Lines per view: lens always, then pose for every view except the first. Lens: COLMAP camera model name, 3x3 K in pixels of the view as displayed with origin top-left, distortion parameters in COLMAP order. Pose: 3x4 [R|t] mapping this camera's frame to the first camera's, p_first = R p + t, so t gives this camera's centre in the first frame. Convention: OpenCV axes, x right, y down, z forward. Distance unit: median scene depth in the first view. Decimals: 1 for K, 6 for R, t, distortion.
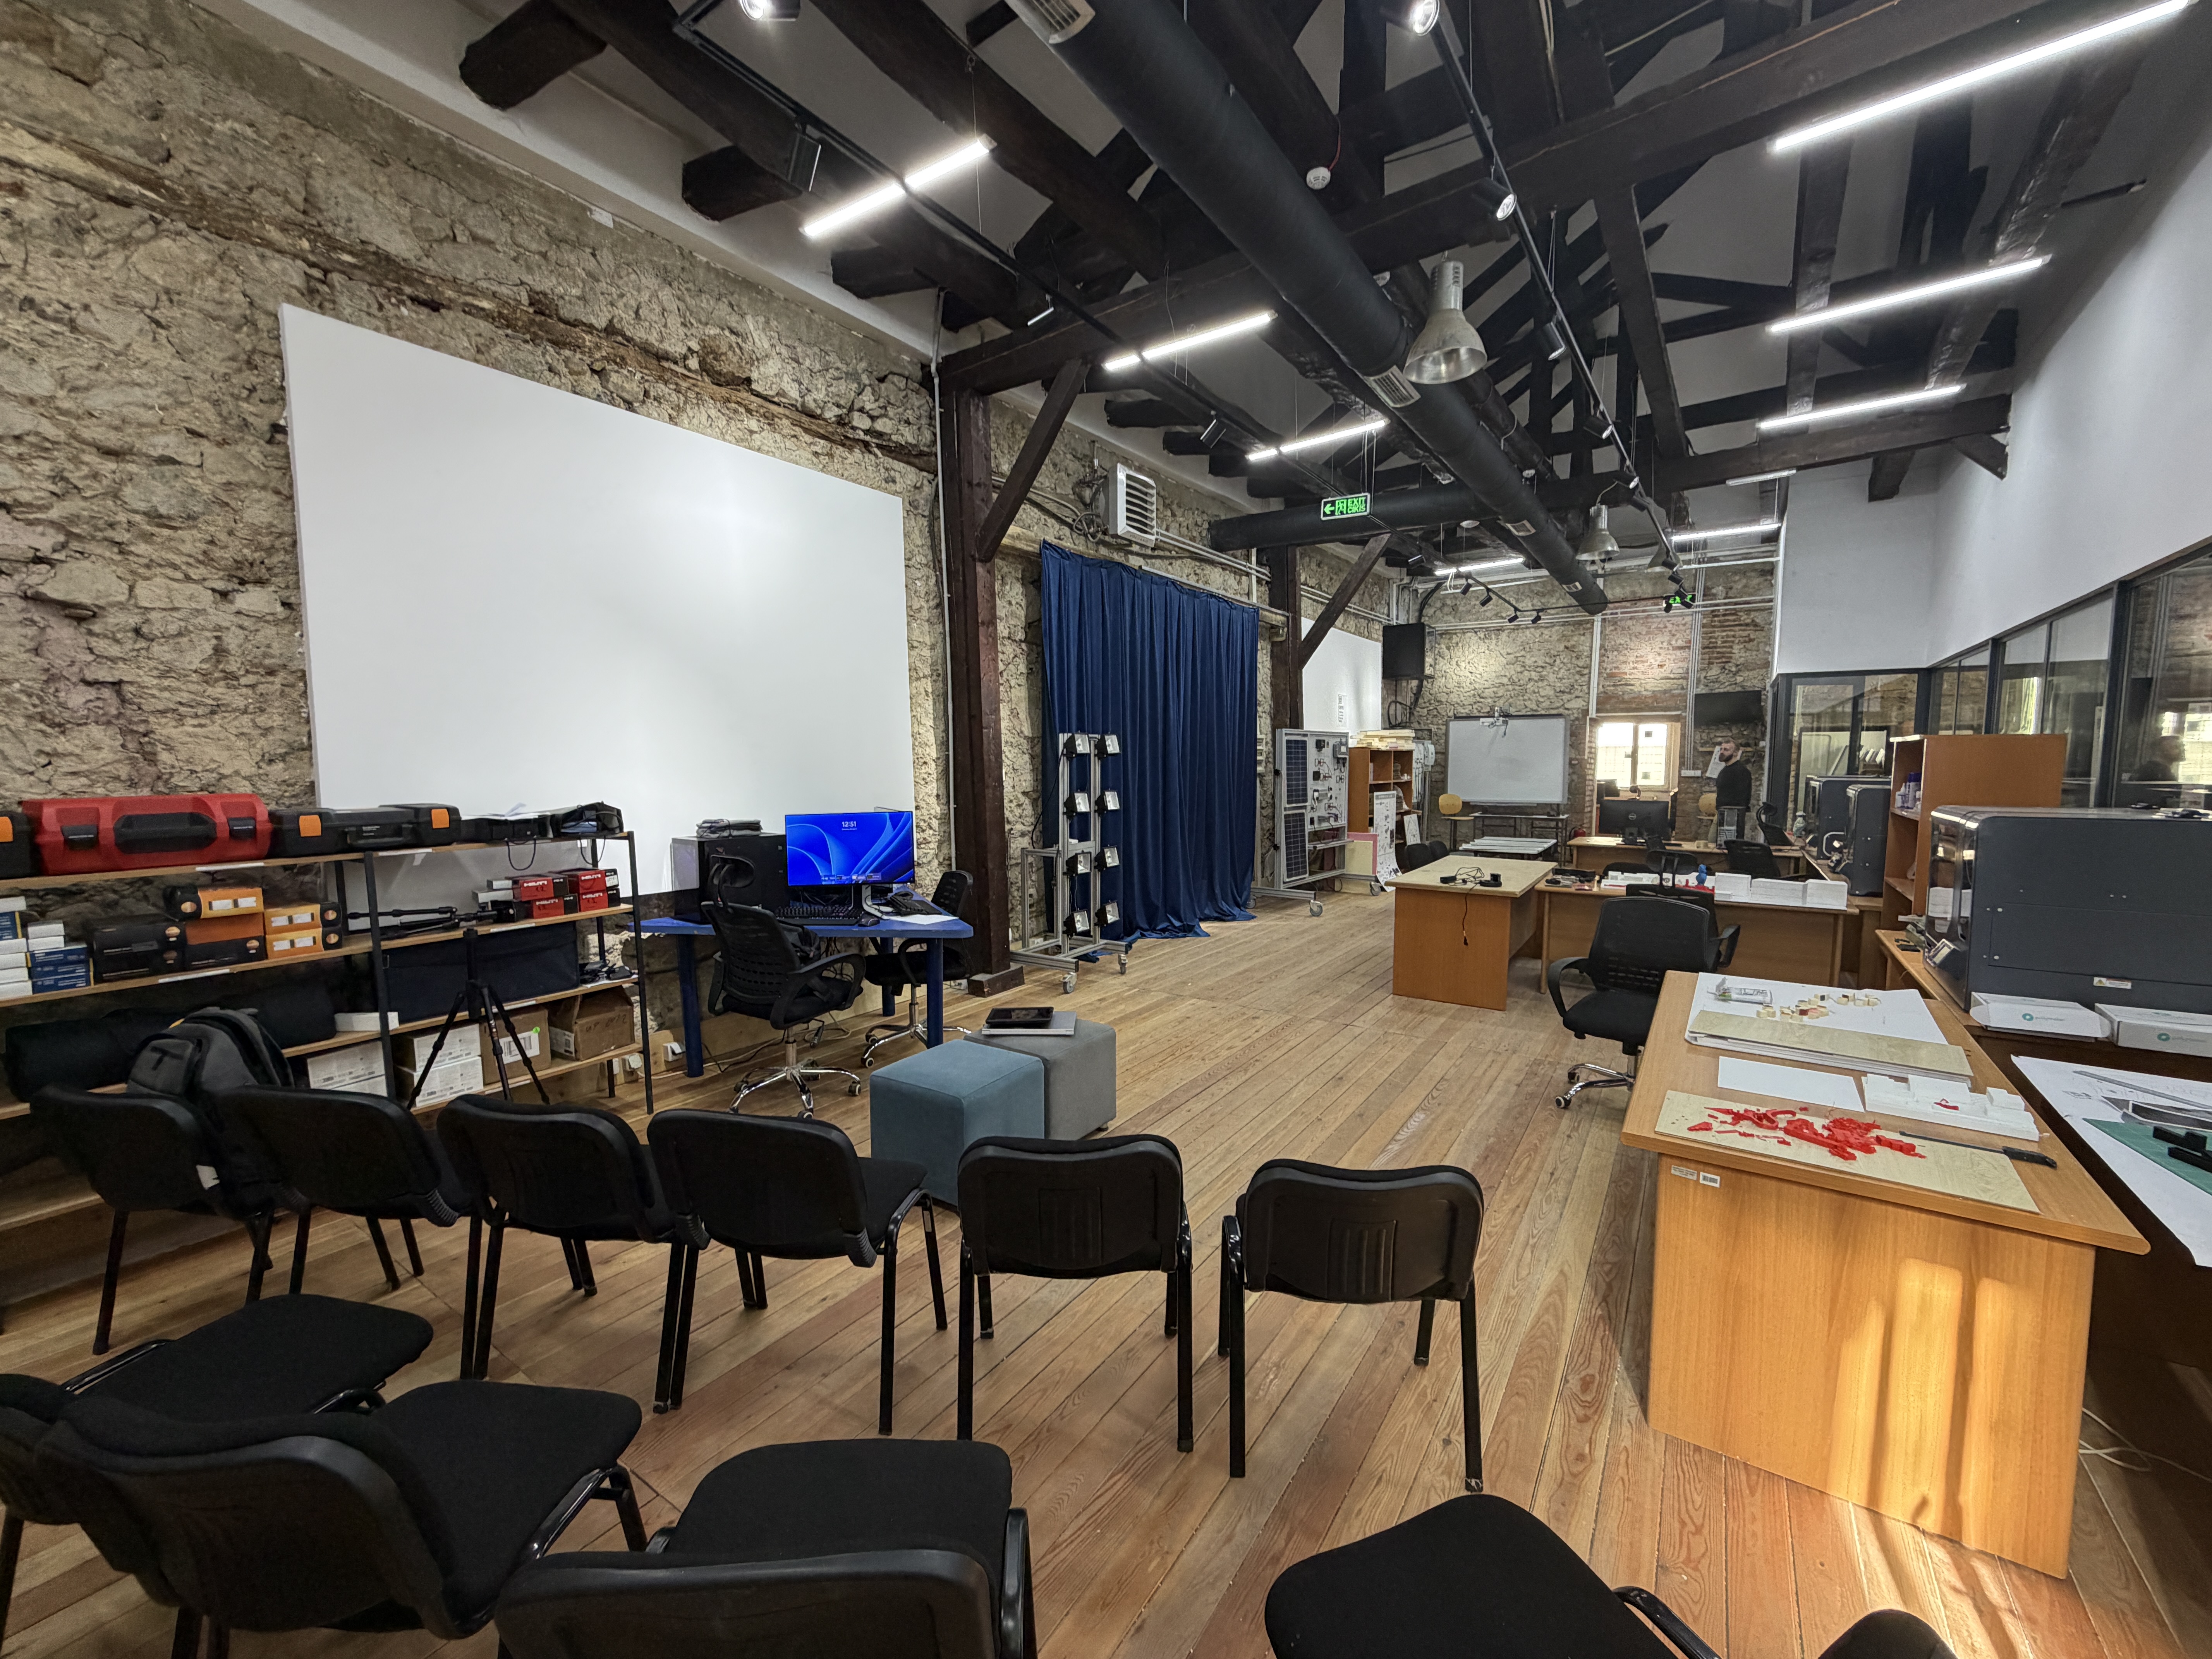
lens RADIAL K [[883.4, 0, 1105.1], [0, 883.4, 830.2], [0, 0, 1]] dist [0.000327, -0.000081]
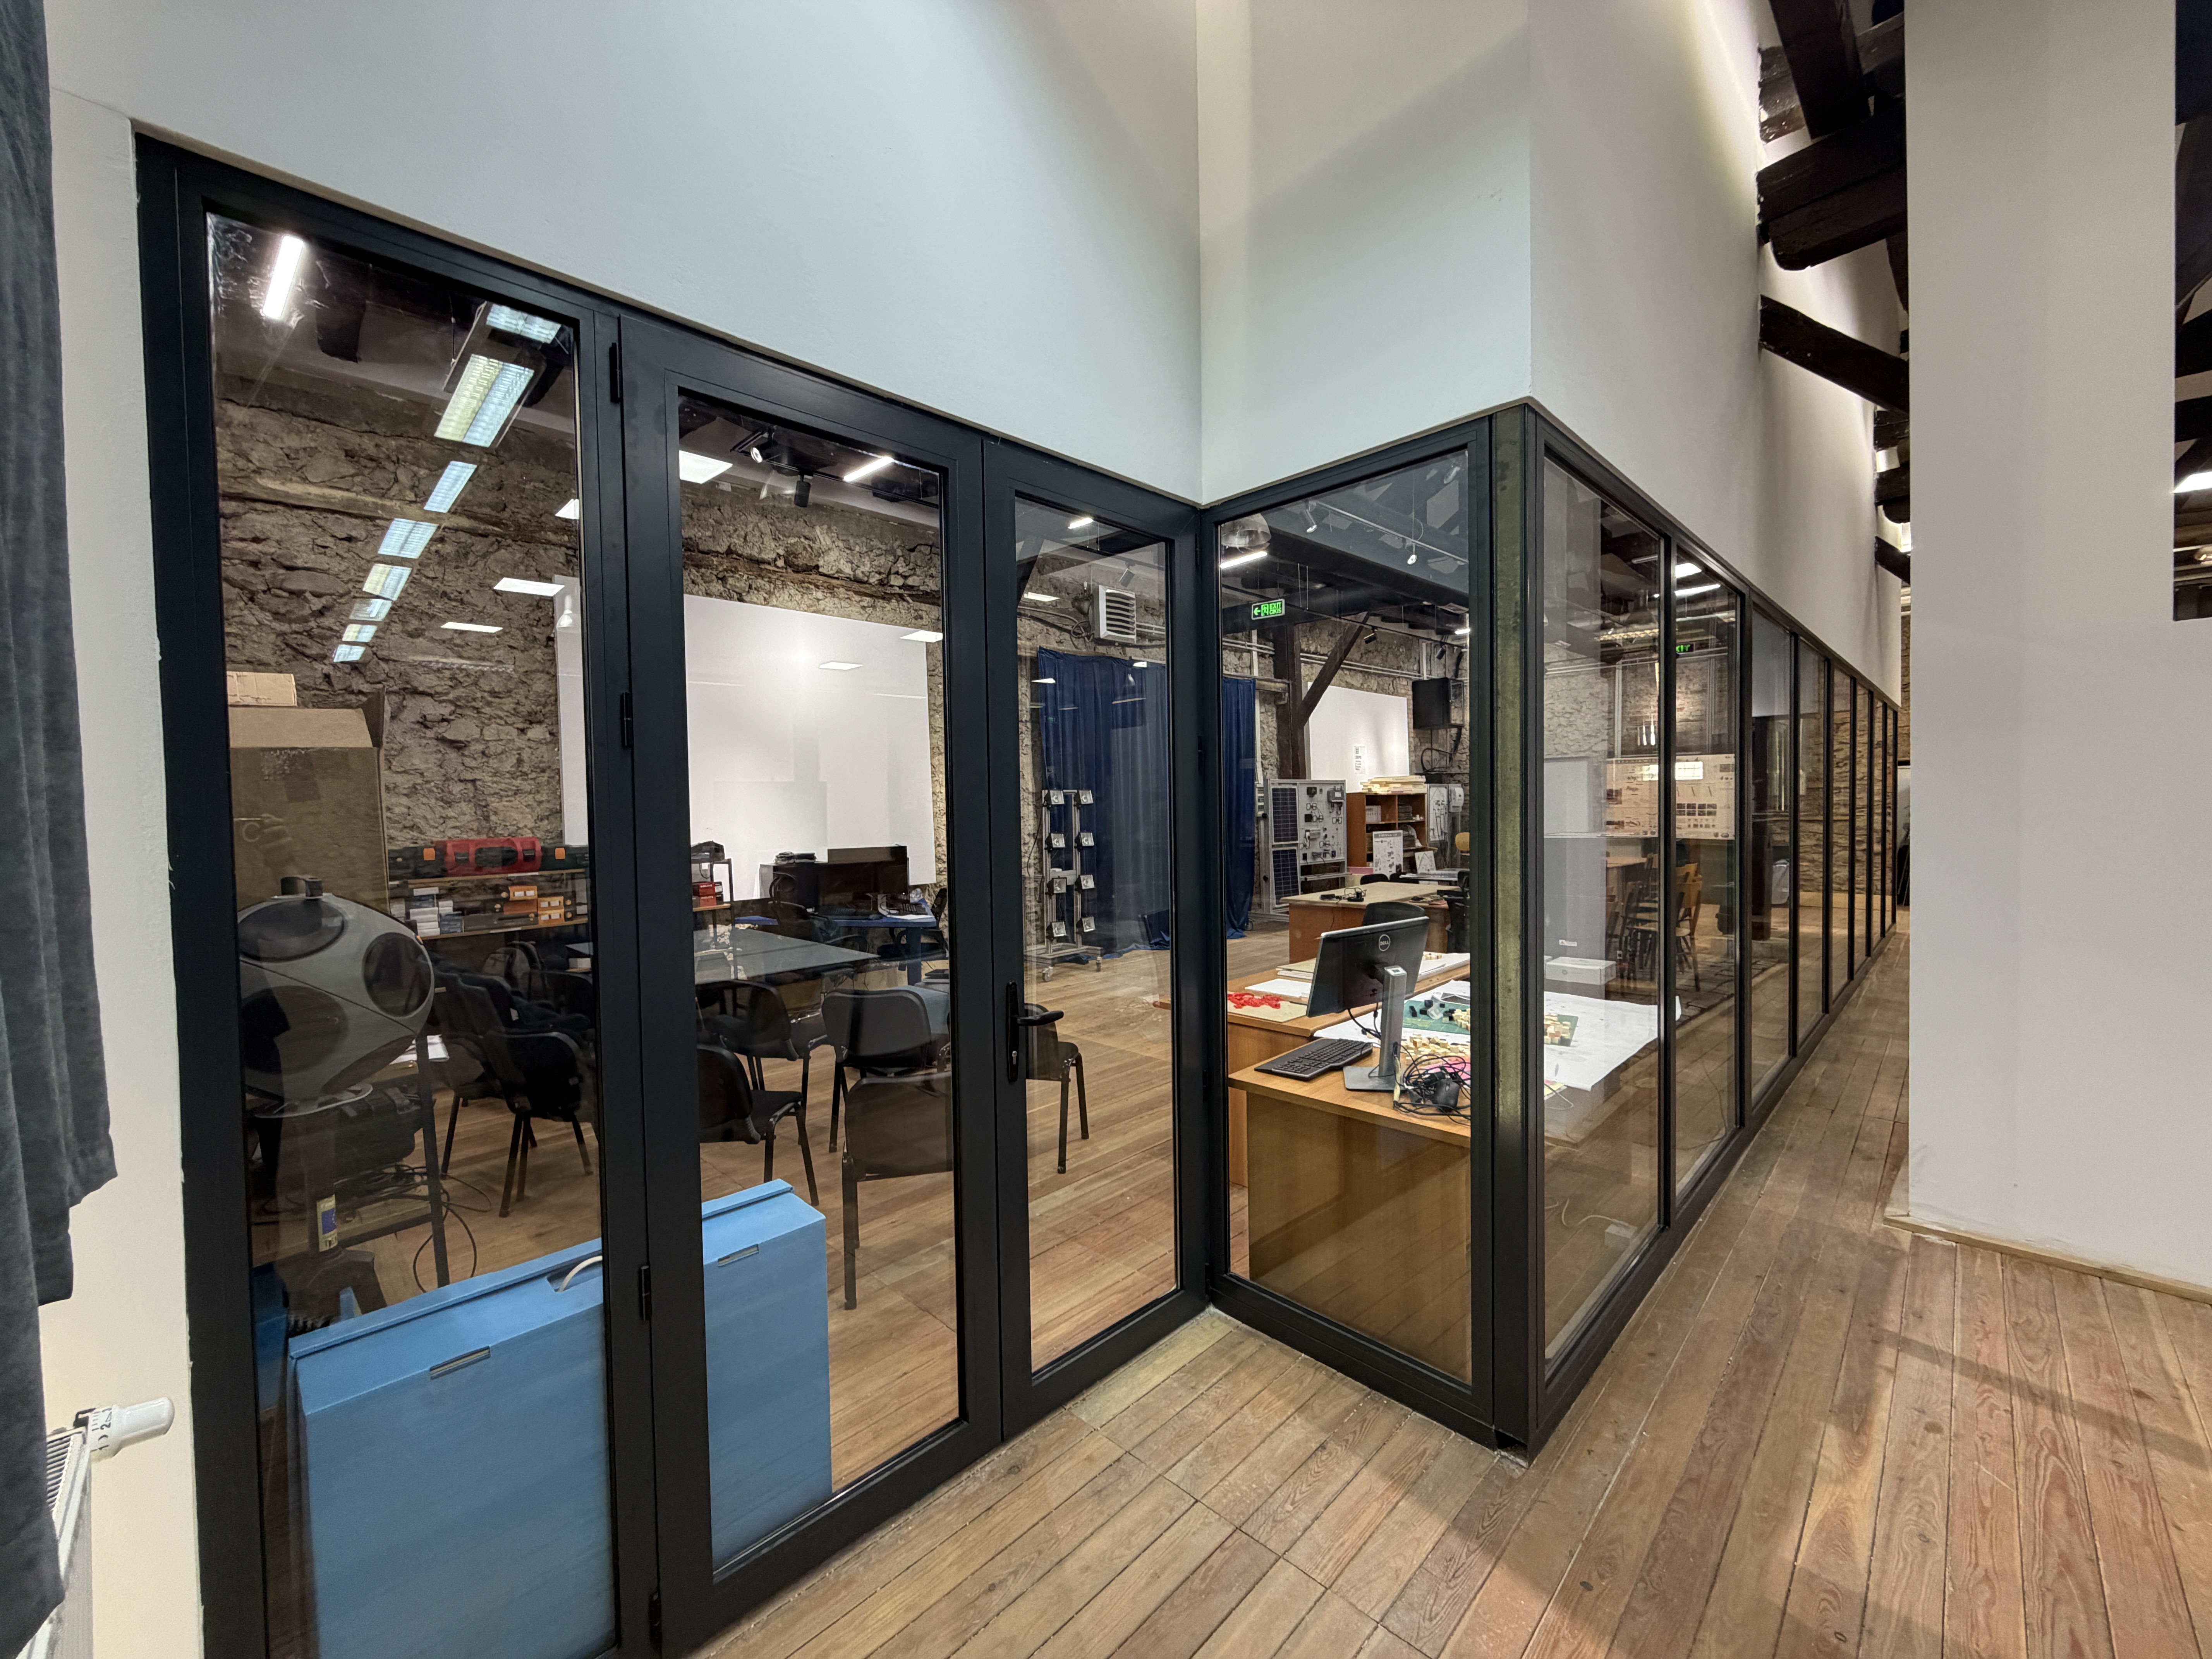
lens RADIAL K [[883.4, 0, 1104.5], [0, 883.4, 833.0], [0, 0, 1]] dist [0.000327, -0.000081]
pose [[0.984172, -0.012767, -0.176757, 0.380287], [0.004037, 0.998758, -0.049663, 0.032627], [0.177171, 0.048164, 0.983001, -0.427518]]
